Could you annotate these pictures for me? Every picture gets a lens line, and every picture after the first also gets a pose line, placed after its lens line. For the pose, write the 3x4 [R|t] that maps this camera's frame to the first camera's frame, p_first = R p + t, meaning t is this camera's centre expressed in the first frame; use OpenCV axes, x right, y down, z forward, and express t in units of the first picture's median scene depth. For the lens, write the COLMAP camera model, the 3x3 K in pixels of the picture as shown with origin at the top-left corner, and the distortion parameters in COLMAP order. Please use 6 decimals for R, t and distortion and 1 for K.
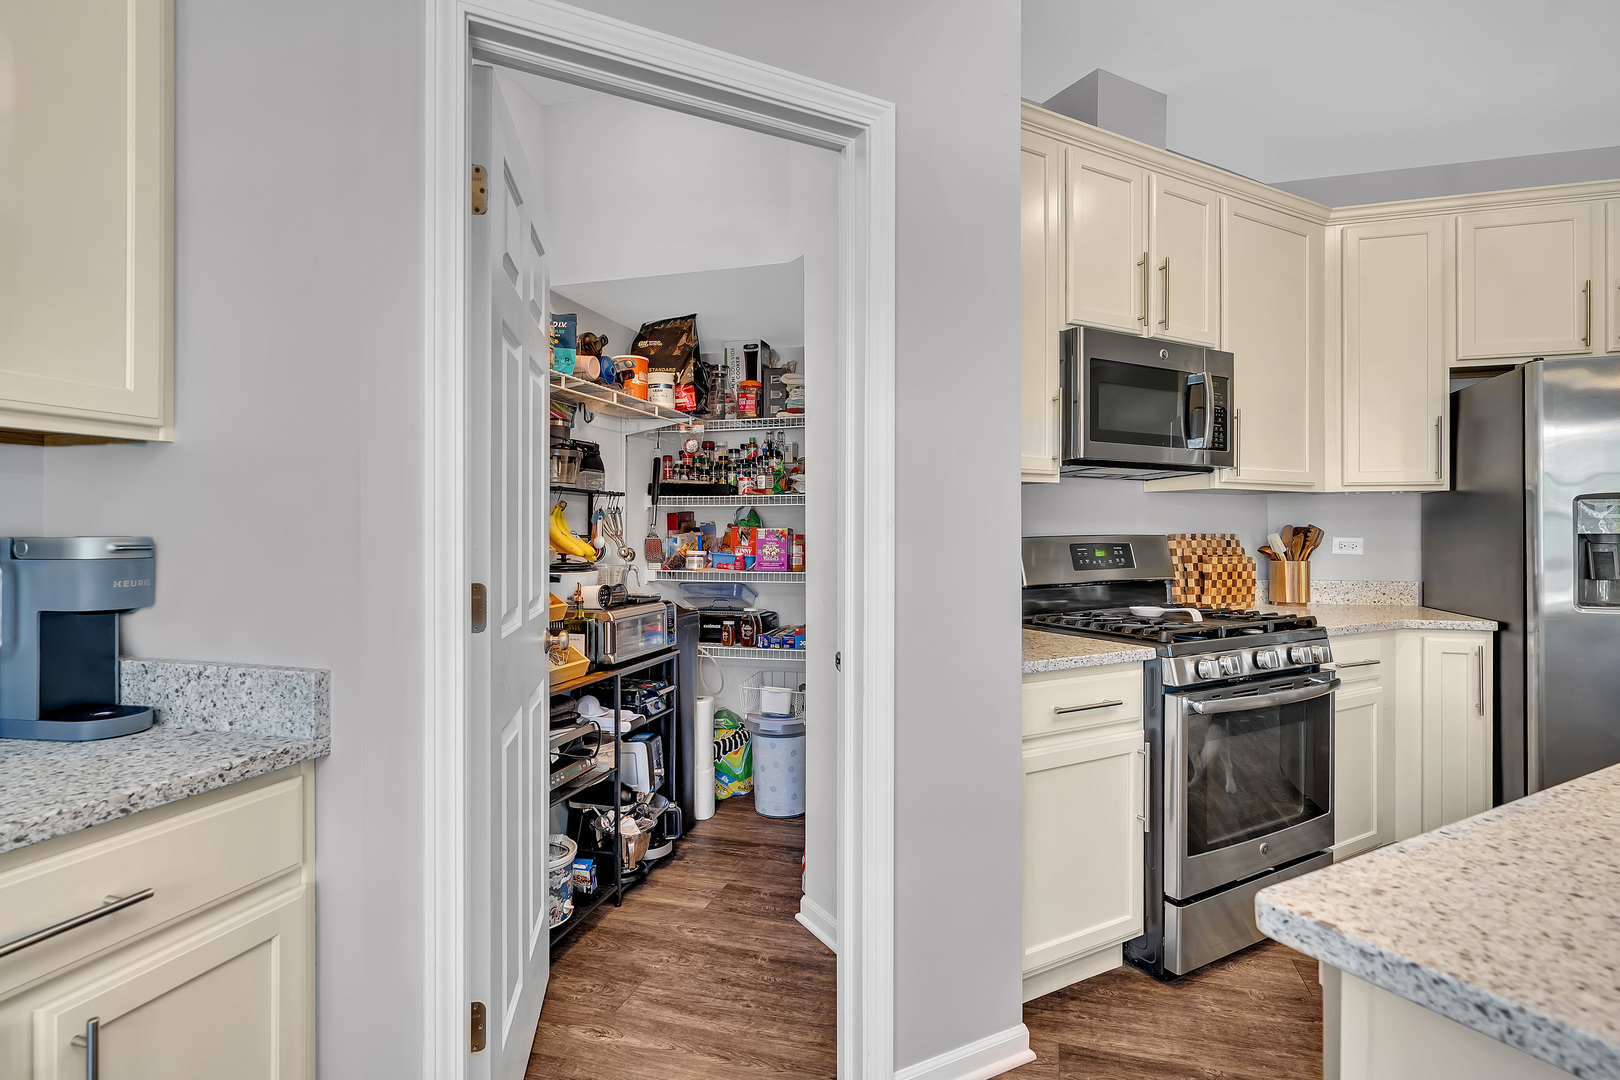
lens RADIAL K [[800.4, 0, 806.6], [0, 800.4, 530.1], [0, 0, 1]] dist [-0.001015, -0.000062]
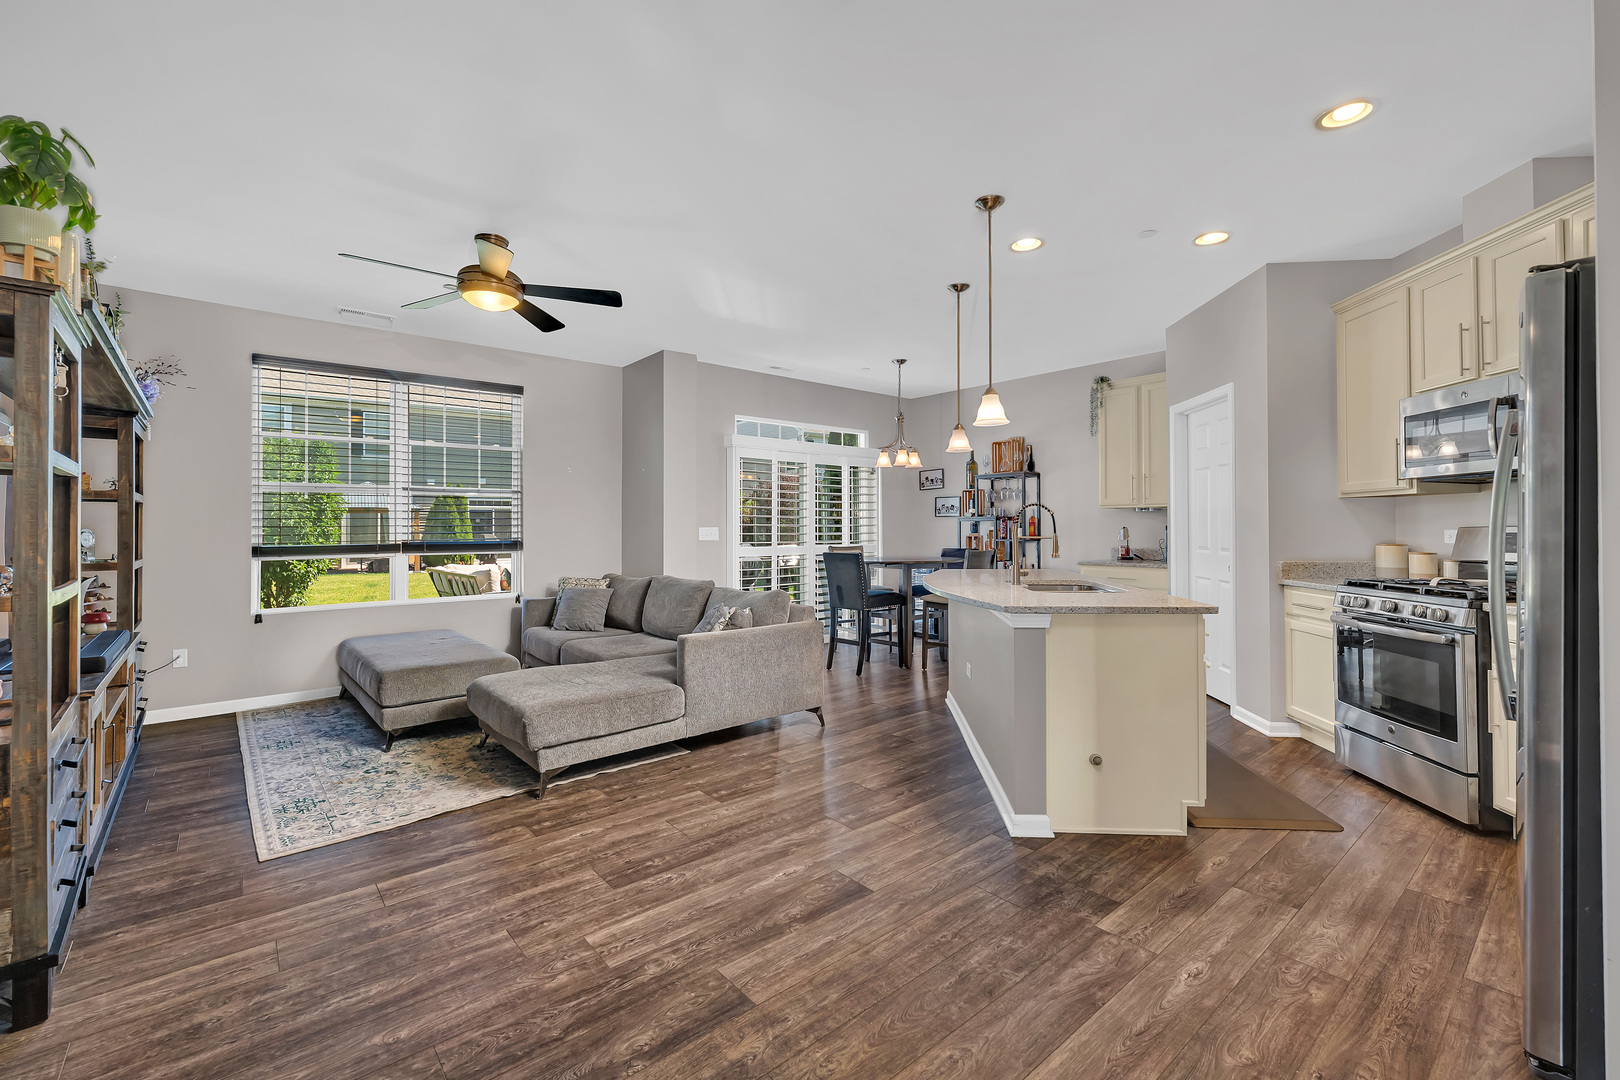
lens RADIAL K [[690.1, 0, 814.3], [0, 690.1, 525.6], [0, 0, 1]] dist [0.000167, -0.000027]
pose [[-0.541054, 0.003068, -0.840982, 1.896270], [0.006923, 0.999976, -0.000806, -0.001963], [0.840959, -0.006258, -0.541062, 0.648787]]
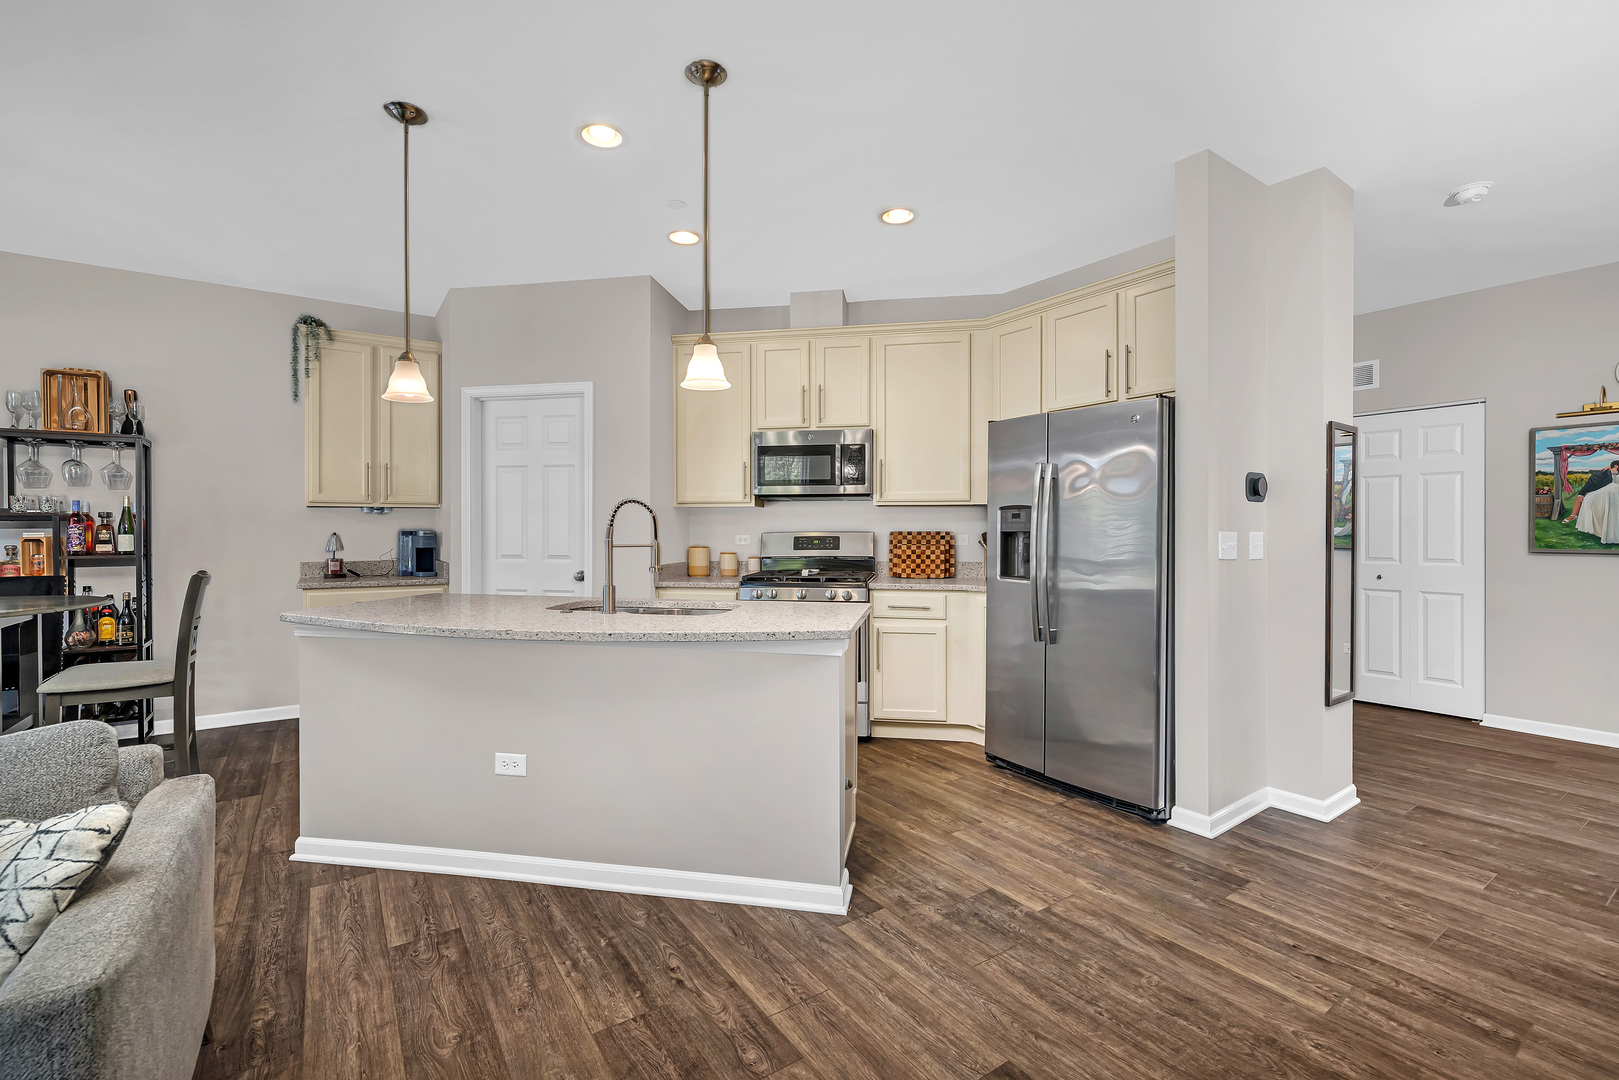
lens RADIAL K [[705.6, 0, 804.2], [0, 705.6, 534.4], [0, 0, 1]] dist [-0.000842, 0.000263]
pose [[0.779604, 0.004303, -0.626258, 1.387739], [0.000558, 0.999971, 0.007565, -0.000211], [0.626273, -0.006247, 0.779579, -0.305924]]
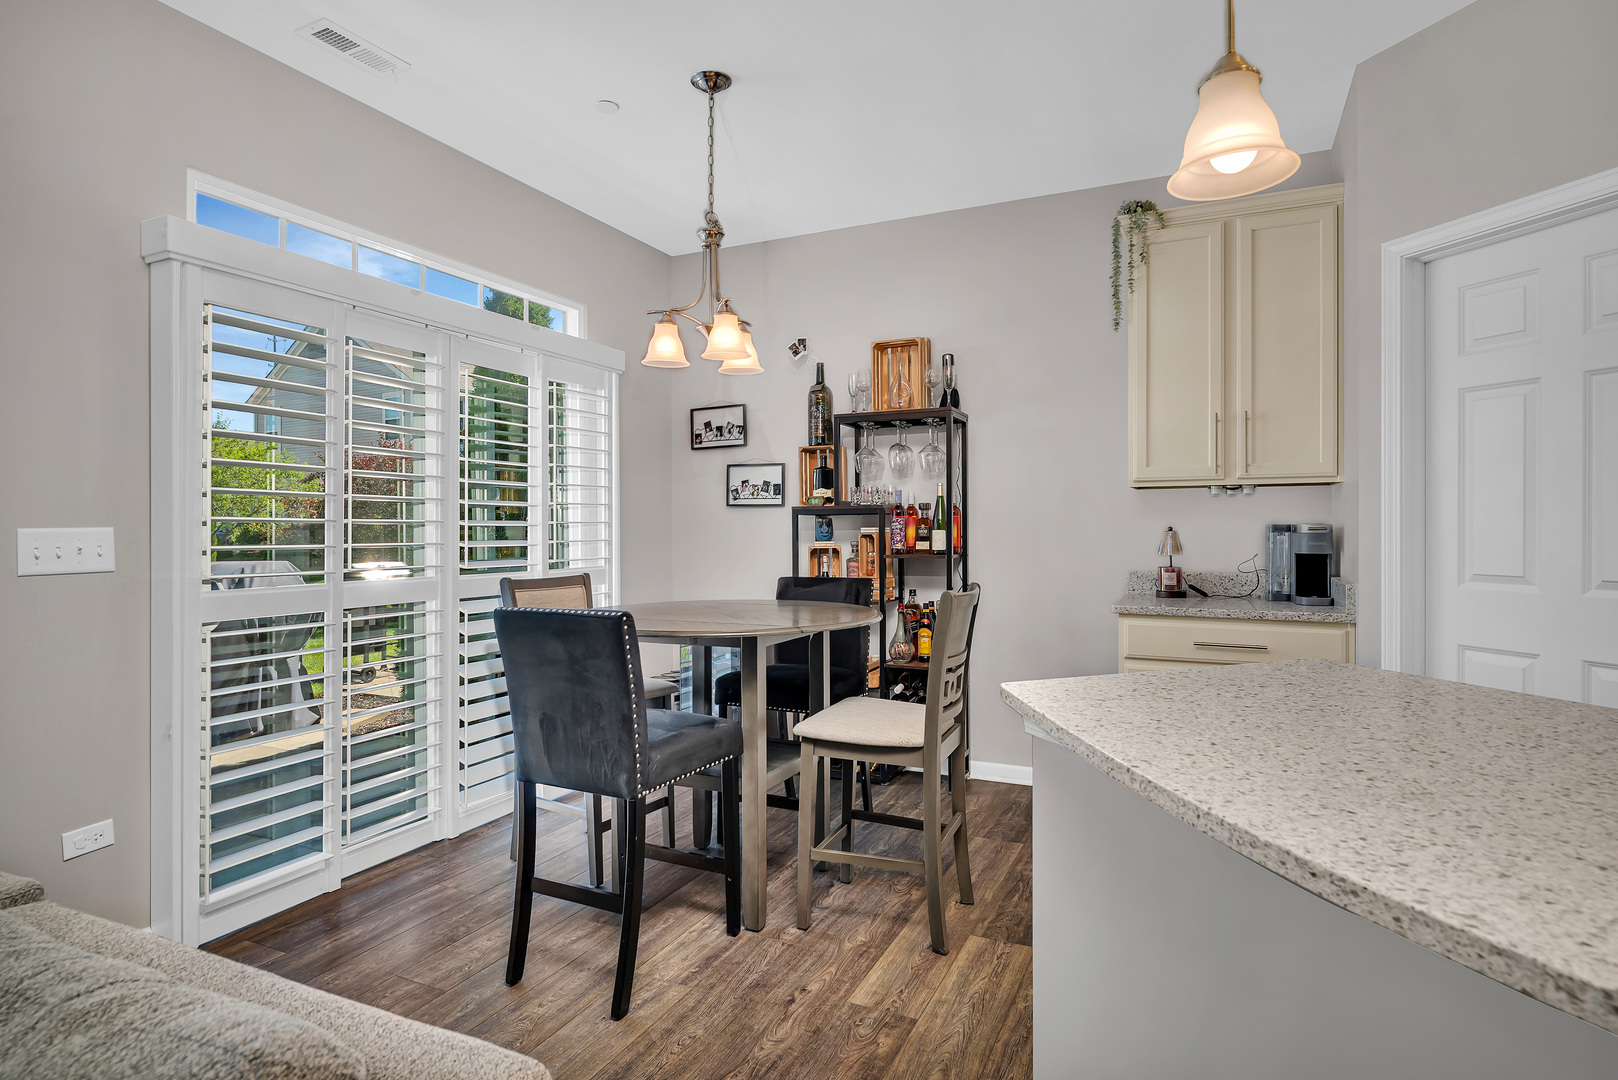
lens RADIAL K [[846.9, 0, 823.6], [0, 846.9, 530.9], [0, 0, 1]] dist [-0.000177, -0.000731]
pose [[-0.138590, 0.006076, -0.990331, 0.850220], [0.004527, 0.999975, 0.005502, 0.003215], [0.990339, -0.003721, -0.138614, -0.053054]]
